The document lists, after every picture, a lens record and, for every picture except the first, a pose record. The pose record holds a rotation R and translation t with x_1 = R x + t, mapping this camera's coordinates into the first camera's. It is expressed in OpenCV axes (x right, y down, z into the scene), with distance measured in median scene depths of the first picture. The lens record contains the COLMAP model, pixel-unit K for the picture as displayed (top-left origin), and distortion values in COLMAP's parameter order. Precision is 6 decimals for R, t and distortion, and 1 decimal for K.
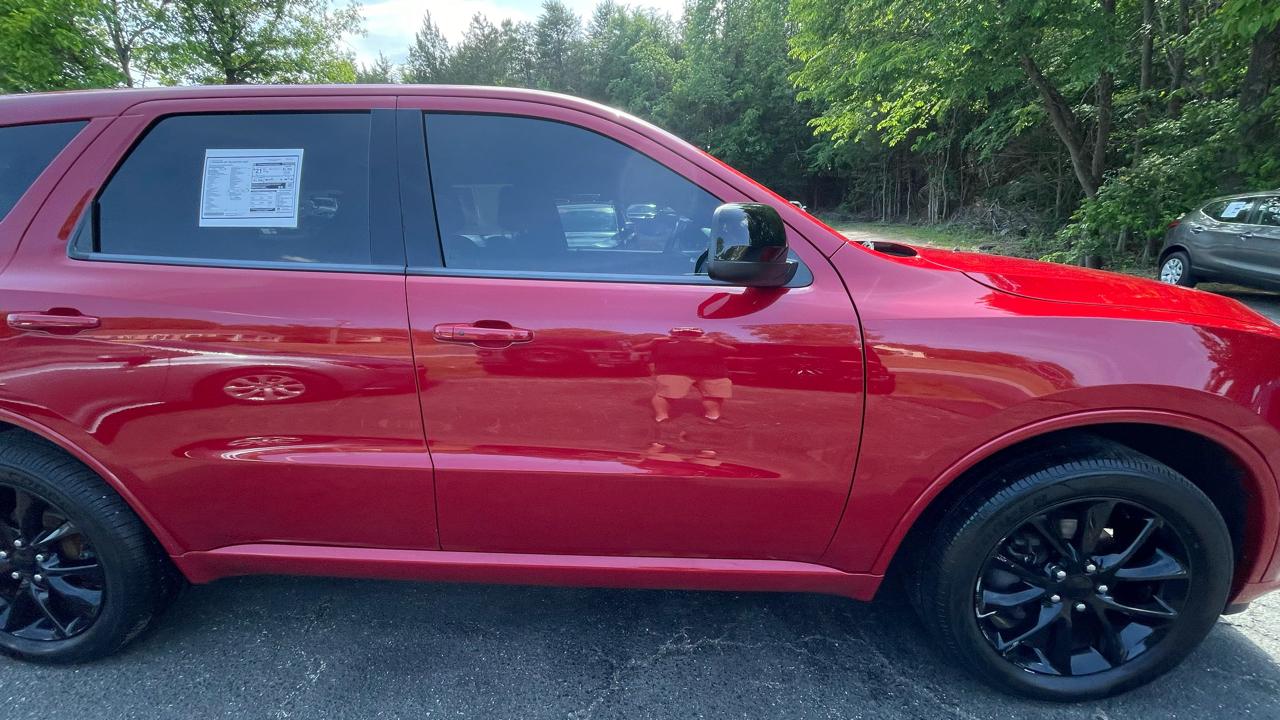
lens RADIAL K [[511.9, 0, 641.5], [0, 511.9, 360.6], [0, 0, 1]] dist [-0.000779, -0.000532]
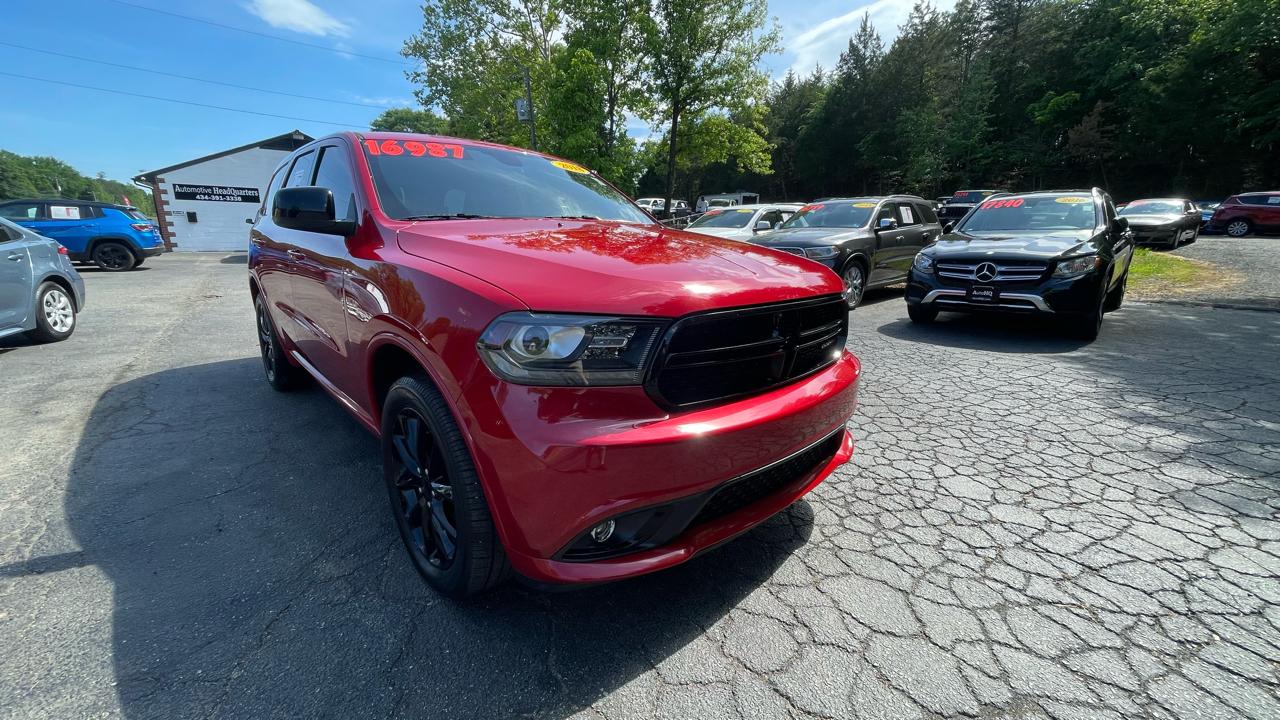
lens RADIAL K [[511.9, 0, 641.5], [0, 511.9, 360.6], [0, 0, 1]] dist [-0.000779, -0.000532]
pose [[0.722844, 0.194504, -0.663073, 0.152857], [-0.196685, 0.977789, 0.072406, -0.002781], [0.662429, 0.078078, 0.745045, 0.030092]]
